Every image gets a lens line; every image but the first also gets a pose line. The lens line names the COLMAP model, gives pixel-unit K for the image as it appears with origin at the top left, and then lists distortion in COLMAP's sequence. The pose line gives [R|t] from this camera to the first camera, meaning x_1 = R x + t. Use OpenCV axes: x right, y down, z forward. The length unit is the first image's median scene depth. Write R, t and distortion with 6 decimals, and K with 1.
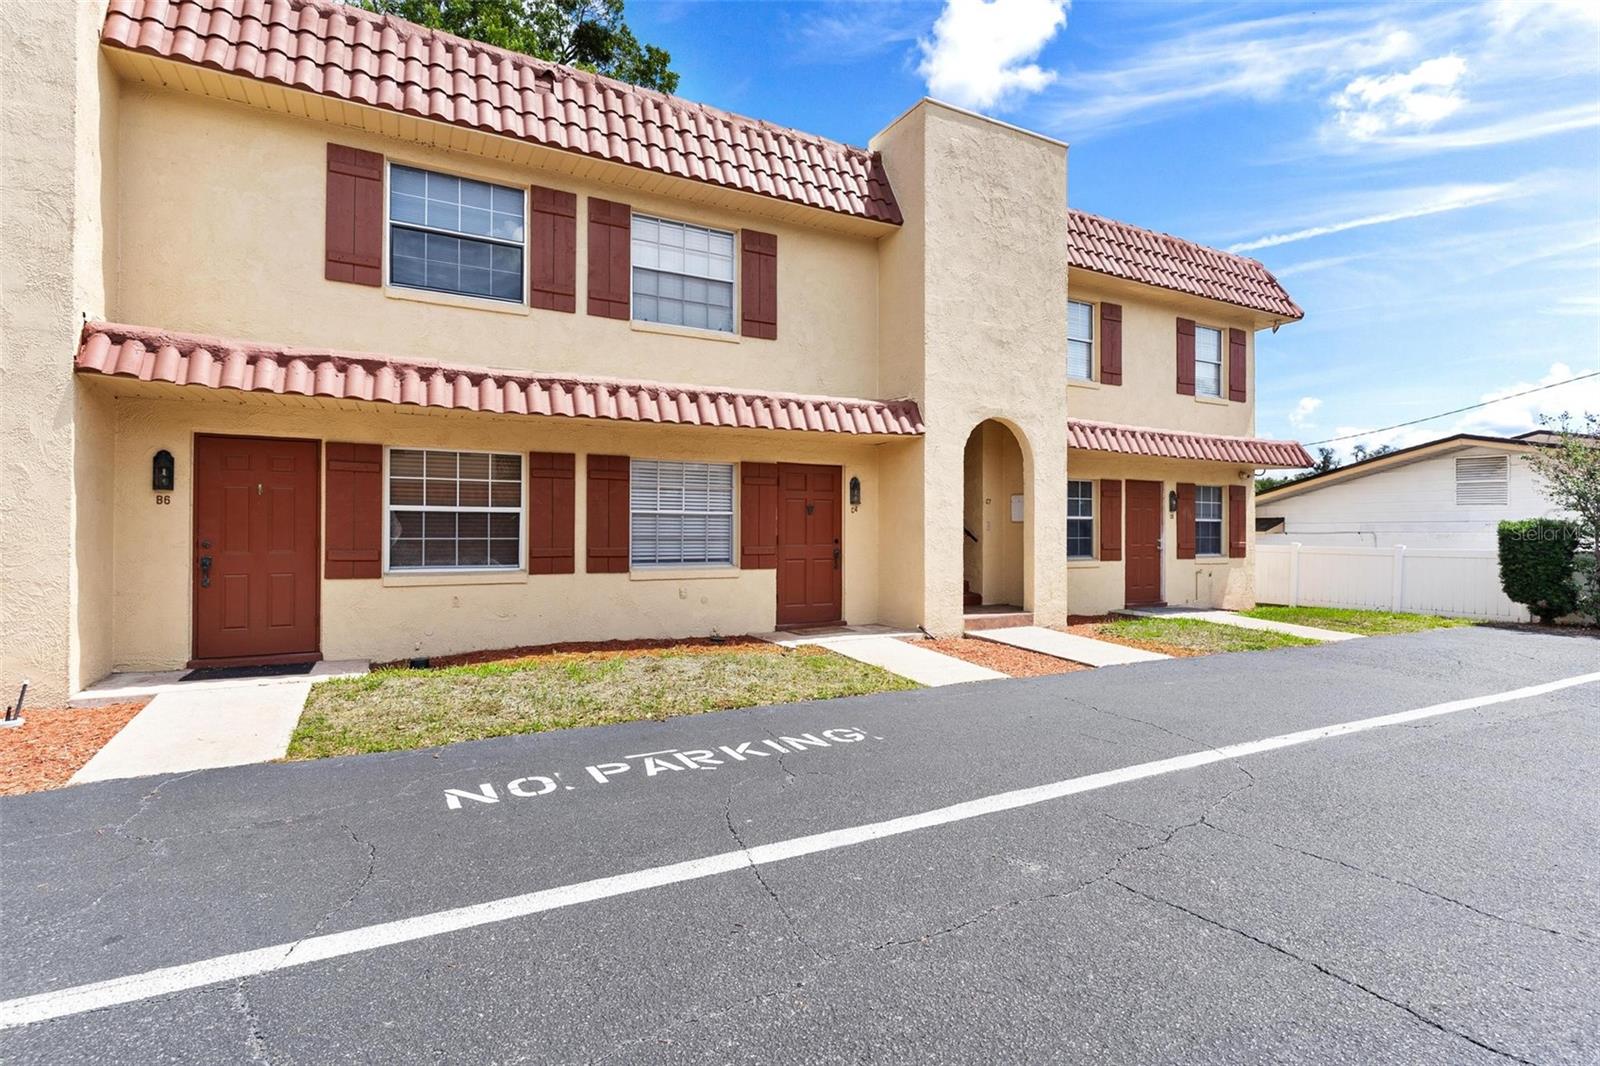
lens RADIAL K [[775.9, 0, 796.4], [0, 775.9, 529.5], [0, 0, 1]] dist [0.000709, 0.000294]
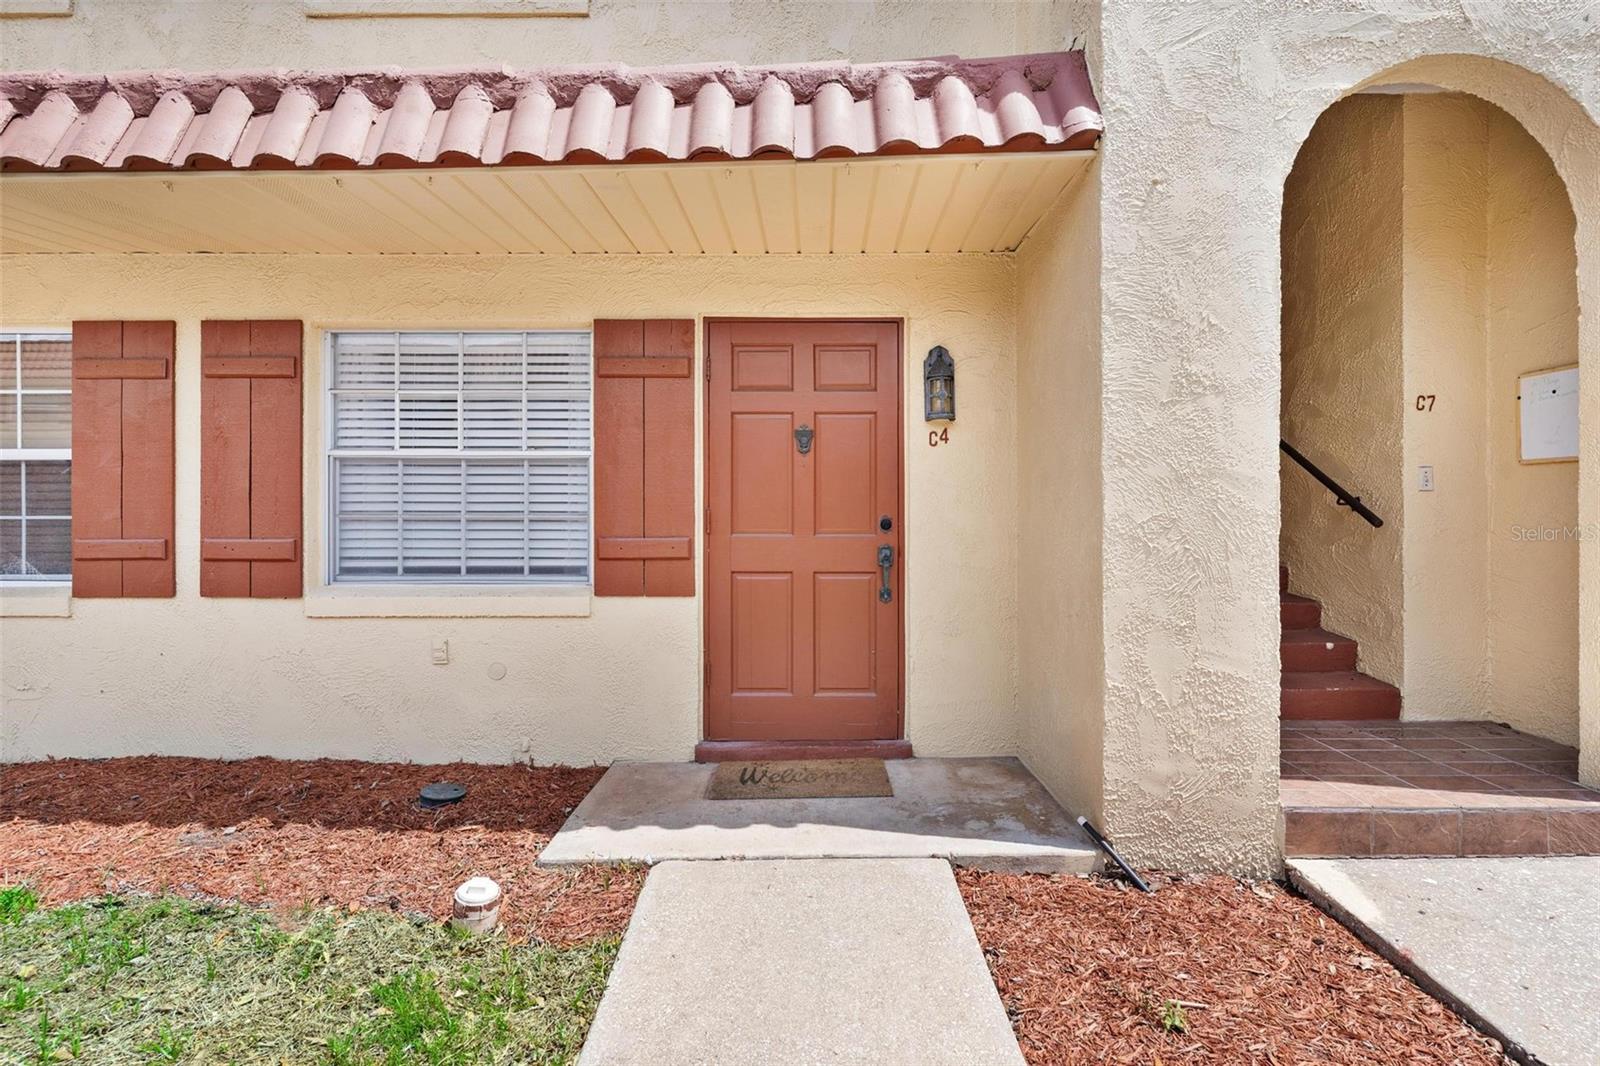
lens RADIAL K [[775.9, 0, 797.8], [0, 775.9, 519.8], [0, 0, 1]] dist [0.000709, 0.000294]
pose [[0.881511, -0.003388, -0.472152, 0.202861], [0.005287, 0.999982, 0.002696, 0.012690], [0.472135, -0.004872, 0.881513, 0.709014]]
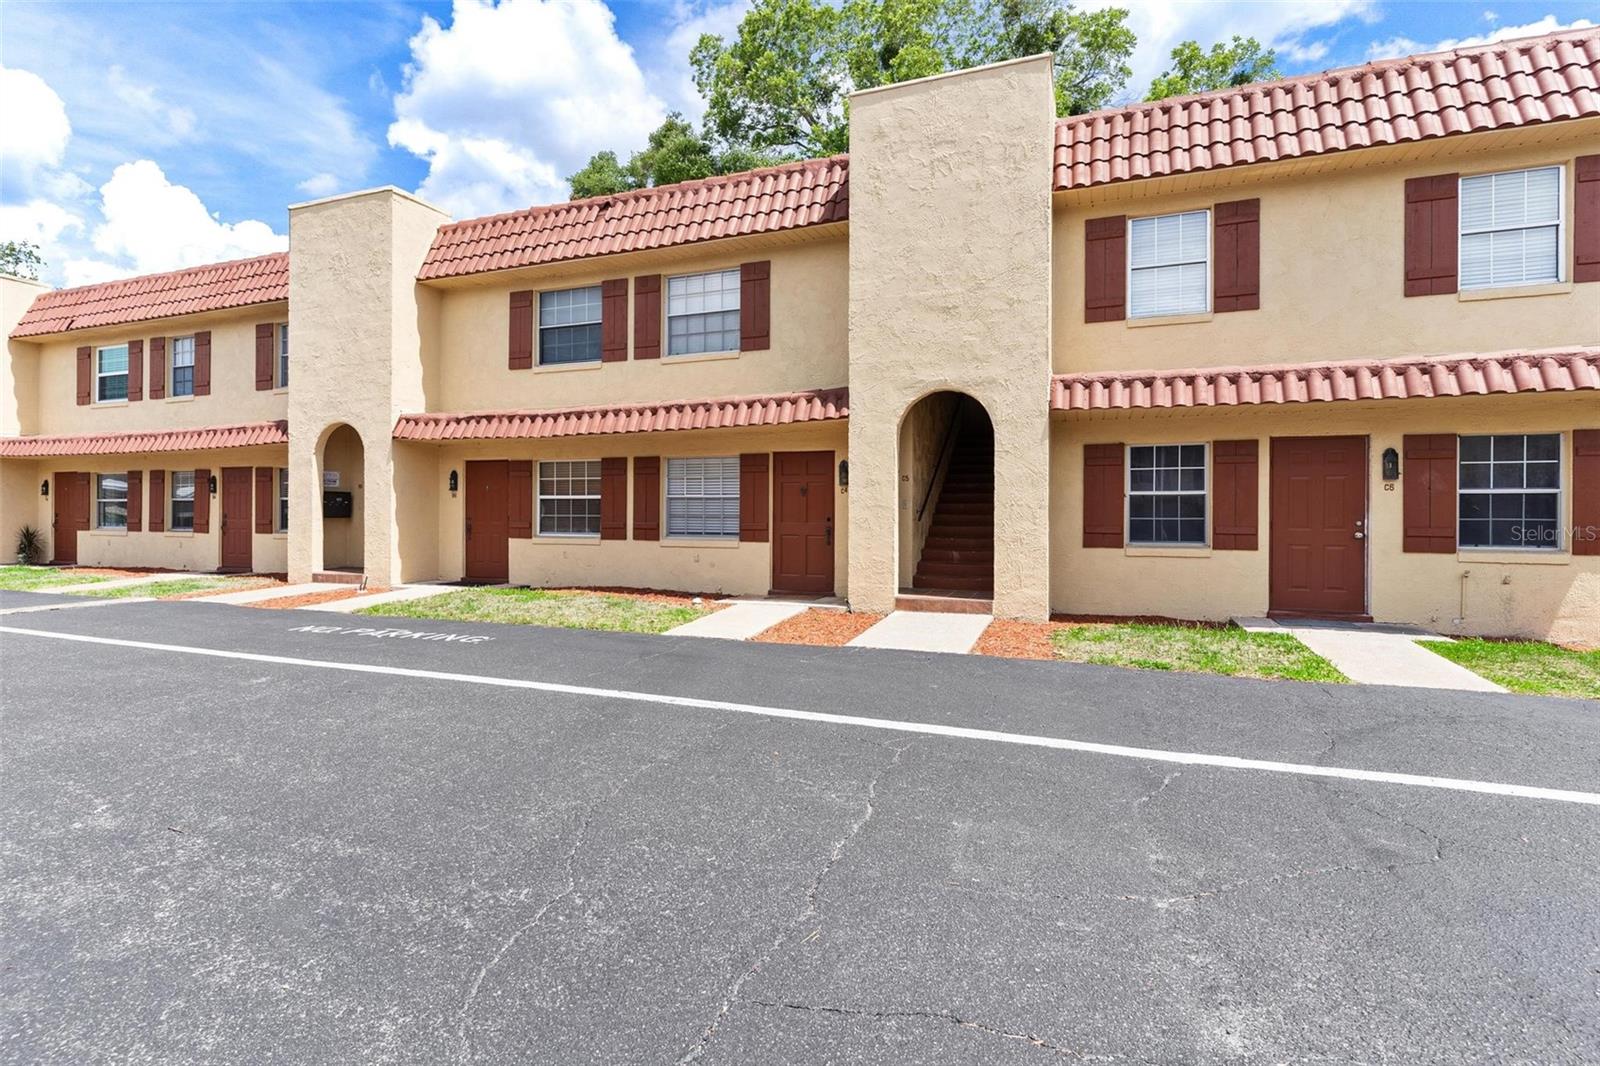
lens RADIAL K [[775.9, 0, 790.4], [0, 775.9, 530.0], [0, 0, 1]] dist [0.000709, 0.000294]
pose [[0.649347, 0.009457, -0.760434, 0.923550], [-0.003749, 0.999950, 0.009234, 0.021113], [0.760483, -0.003145, 0.649350, 0.262213]]
